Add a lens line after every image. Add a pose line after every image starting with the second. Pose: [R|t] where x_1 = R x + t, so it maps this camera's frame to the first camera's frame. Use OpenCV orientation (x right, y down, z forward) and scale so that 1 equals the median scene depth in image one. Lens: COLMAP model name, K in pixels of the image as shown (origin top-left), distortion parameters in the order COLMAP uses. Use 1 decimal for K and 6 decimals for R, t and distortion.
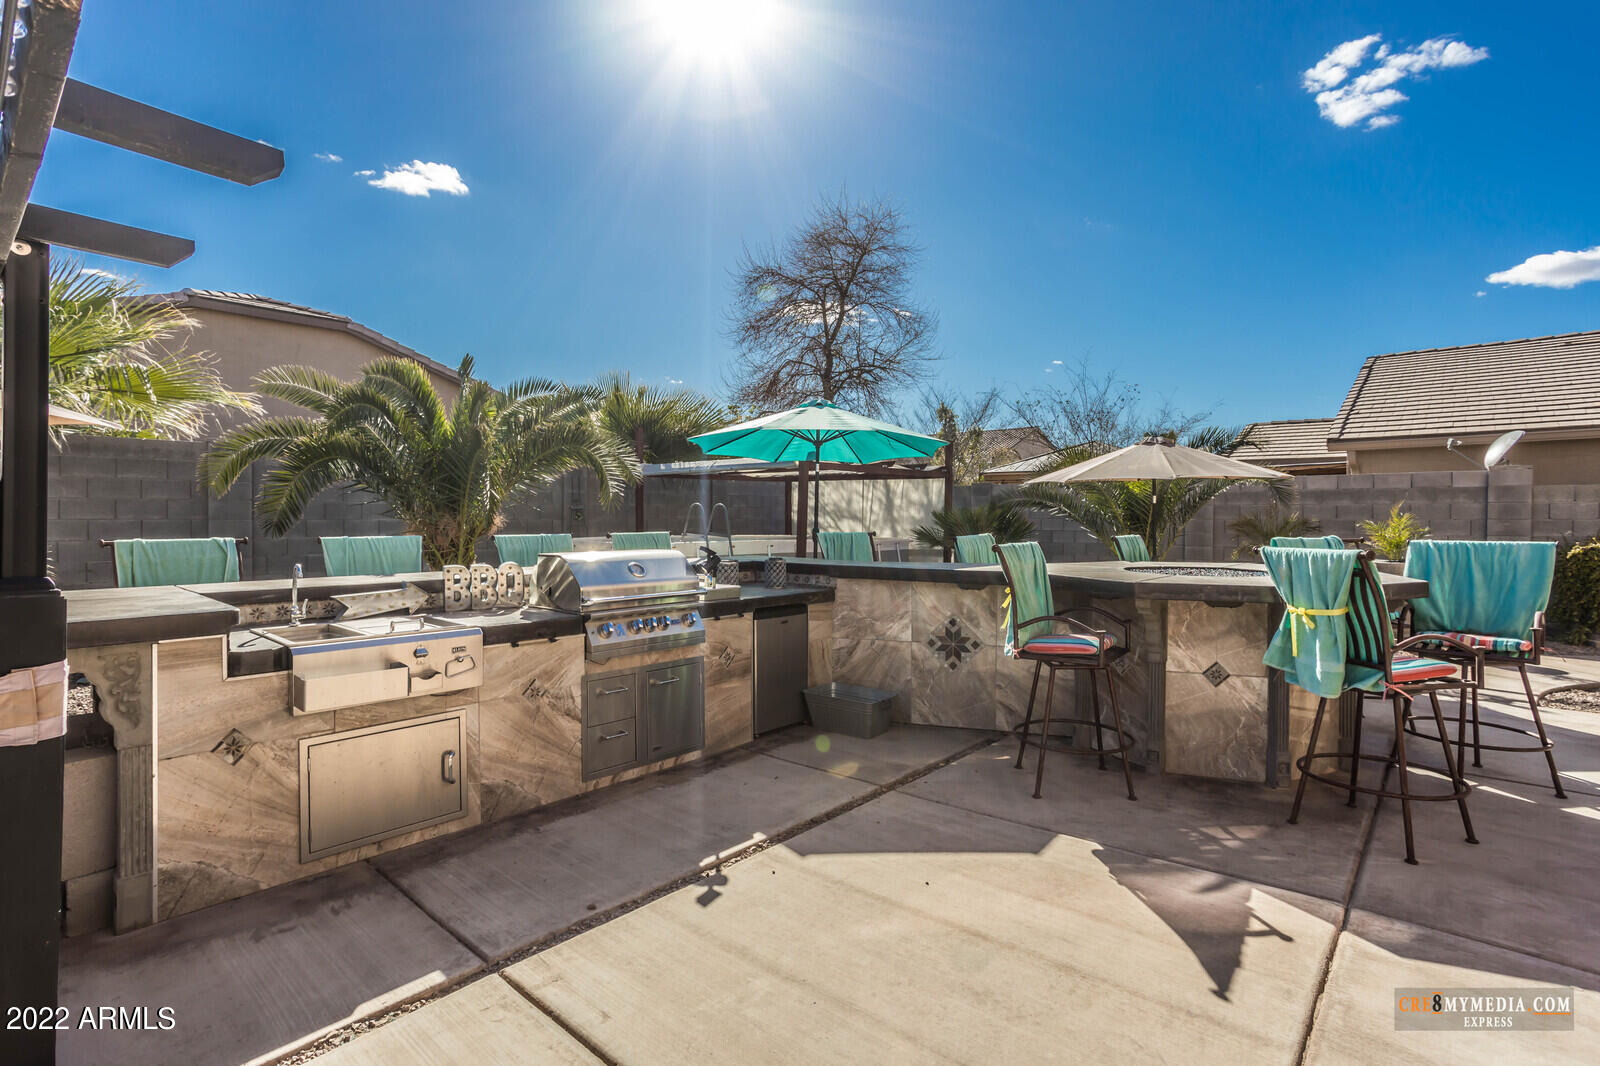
lens RADIAL K [[761.9, 0, 802.0], [0, 761.9, 521.6], [0, 0, 1]] dist [-0.019933, 0.013253]
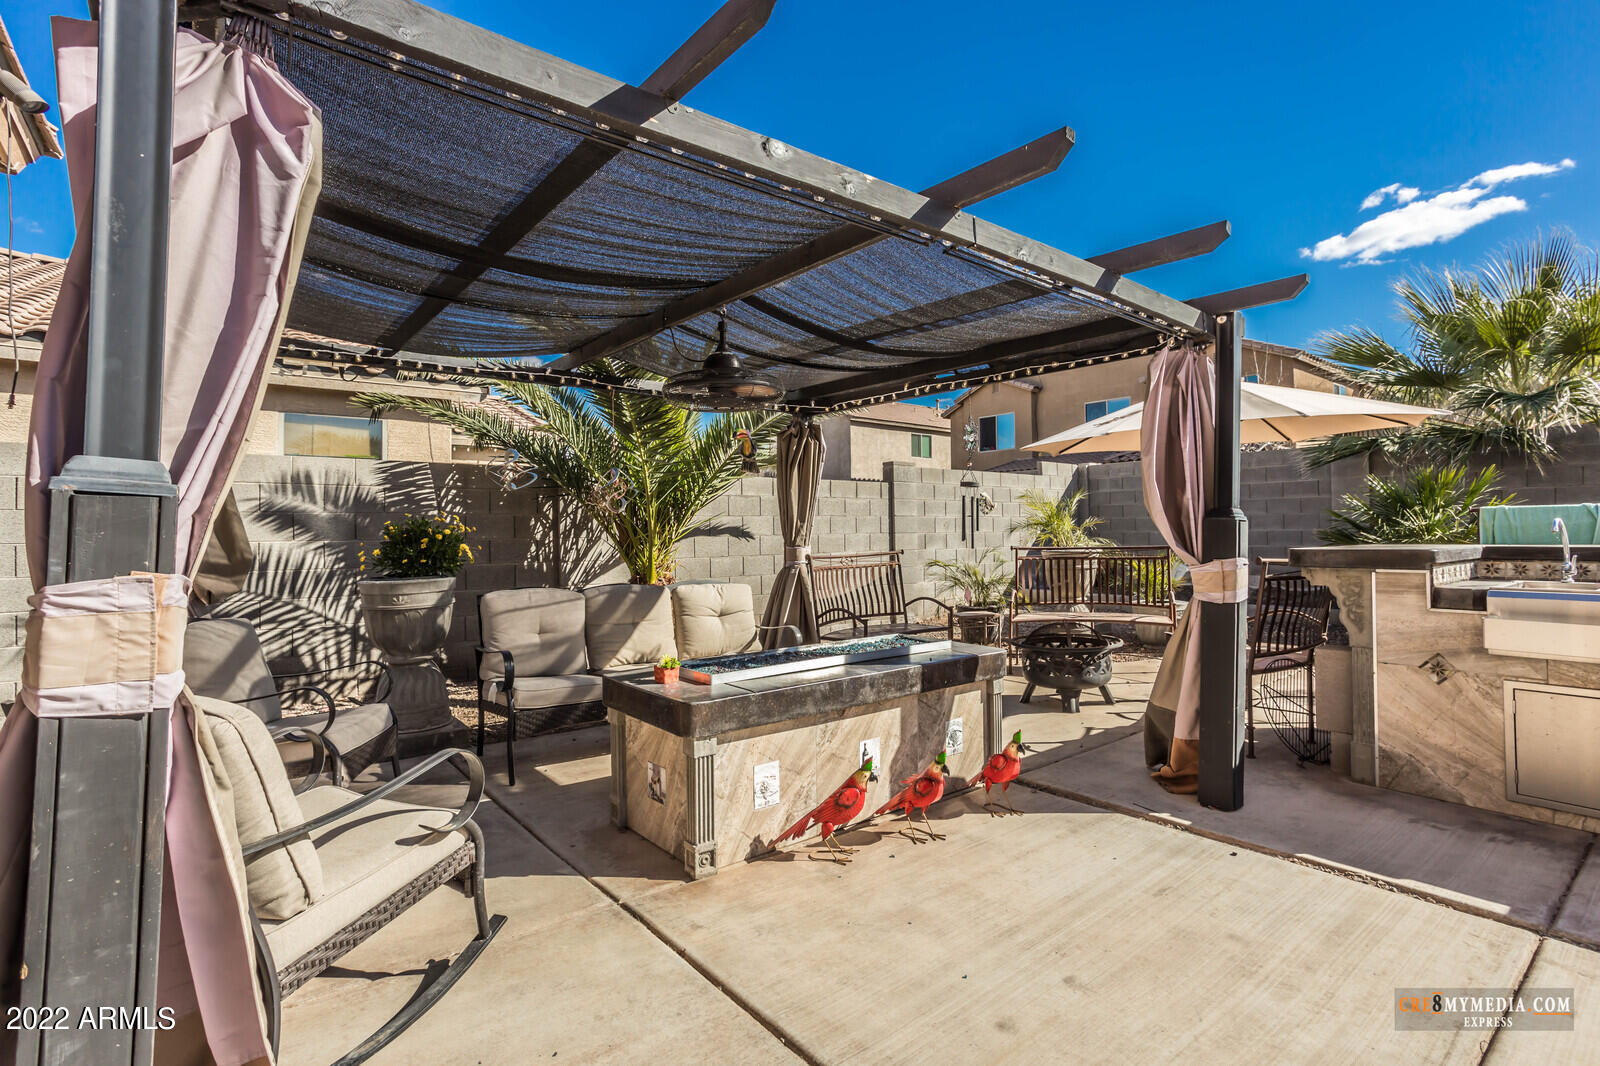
lens RADIAL K [[761.9, 0, 811.9], [0, 761.9, 523.8], [0, 0, 1]] dist [-0.019933, 0.013253]
pose [[-0.158752, -0.011733, -0.987249, 0.377393], [0.003859, 0.999914, -0.012504, 0.057803], [0.987311, -0.005795, -0.158694, 0.157914]]
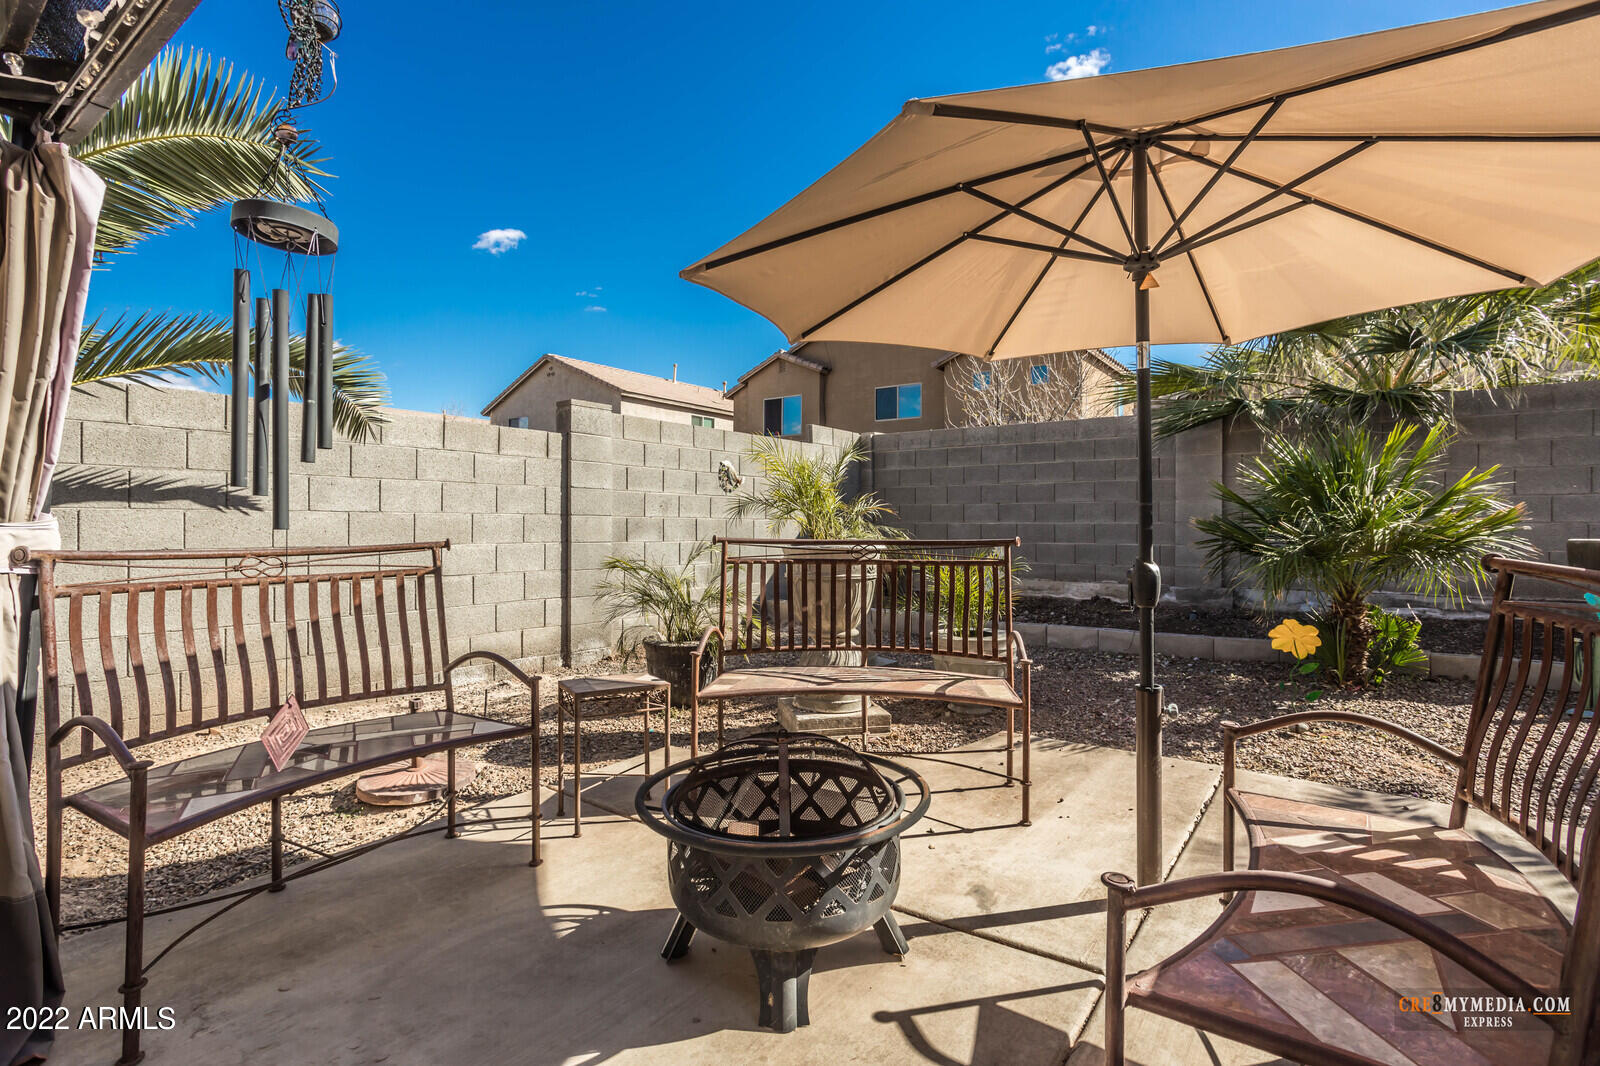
lens RADIAL K [[761.9, 0, 794.3], [0, 761.9, 520.8], [0, 0, 1]] dist [-0.019933, 0.013253]
pose [[0.079965, -0.009164, -0.996756, -0.459287], [-0.014652, 0.999839, -0.010368, 0.077452], [0.996690, 0.015433, 0.079818, 0.338201]]
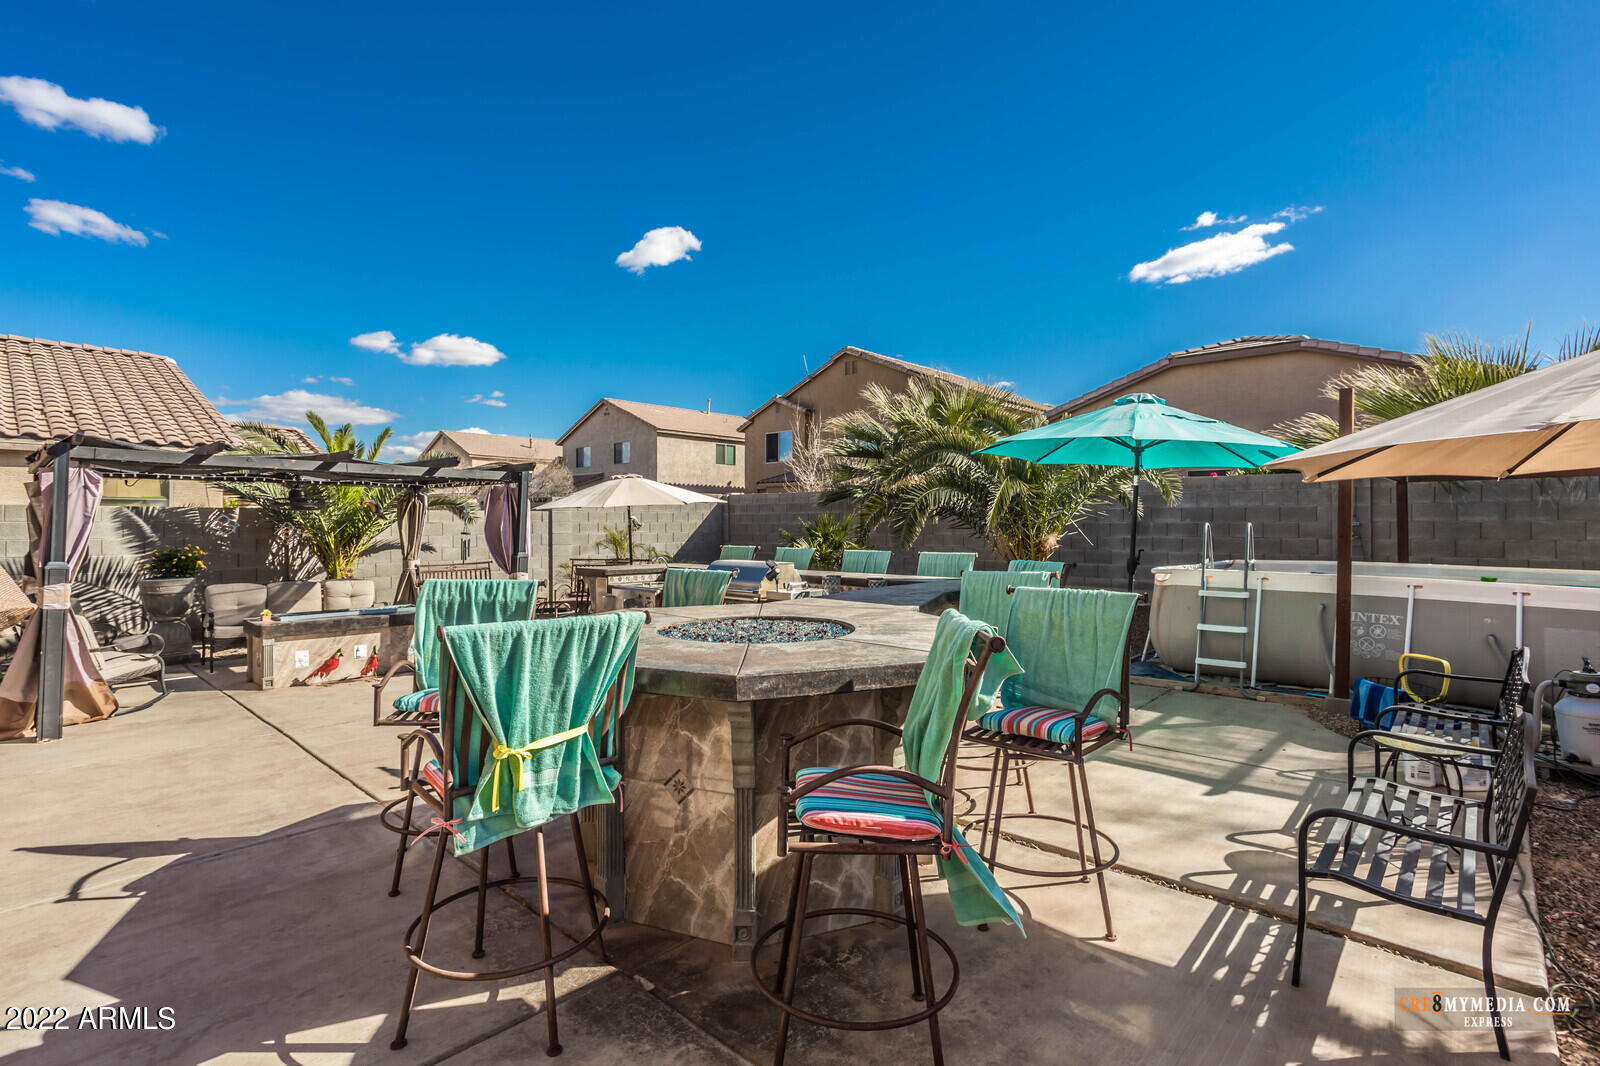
lens RADIAL K [[761.9, 0, 800.6], [0, 761.9, 527.1], [0, 0, 1]] dist [-0.019933, 0.013253]
pose [[-0.023890, 0.004138, -0.999706, 1.451286], [-0.007328, 0.999964, 0.004314, -0.042818], [0.999688, 0.007429, -0.023859, 1.213968]]
